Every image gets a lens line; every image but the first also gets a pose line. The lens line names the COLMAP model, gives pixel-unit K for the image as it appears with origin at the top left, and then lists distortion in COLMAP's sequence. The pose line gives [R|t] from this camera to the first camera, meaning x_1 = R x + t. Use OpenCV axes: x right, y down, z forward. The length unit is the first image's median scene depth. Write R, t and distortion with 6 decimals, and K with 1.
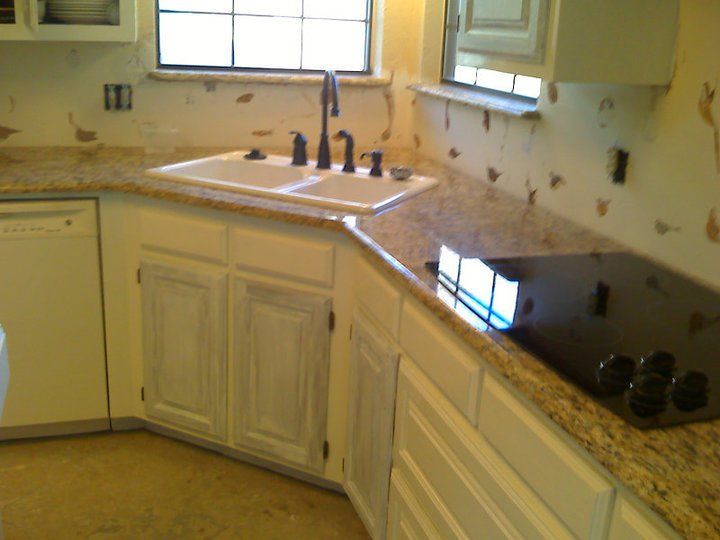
lens RADIAL K [[801.7, 0, 360.0], [0, 801.7, 270.0], [0, 0, 1]] dist [0.097787, -0.424740]
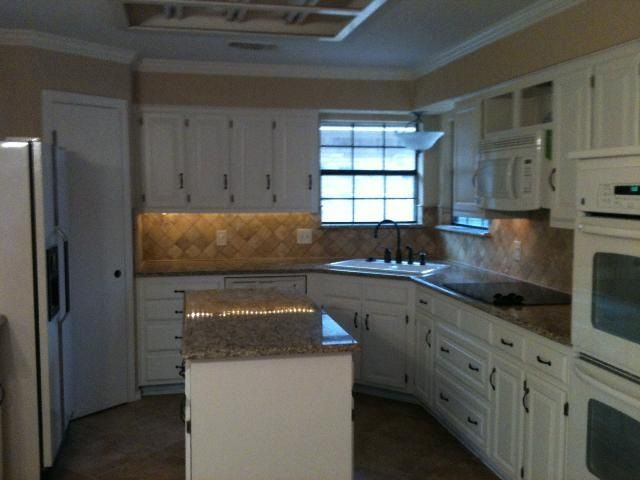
lens RADIAL K [[712.6, 0, 320.0], [0, 712.6, 240.0], [0, 0, 1]] dist [0.097787, -0.424740]
pose [[0.992288, -0.042290, -0.116514, -0.026934], [0.014864, 0.973812, -0.226866, 0.242067], [0.123057, 0.223385, 0.966931, -0.903500]]
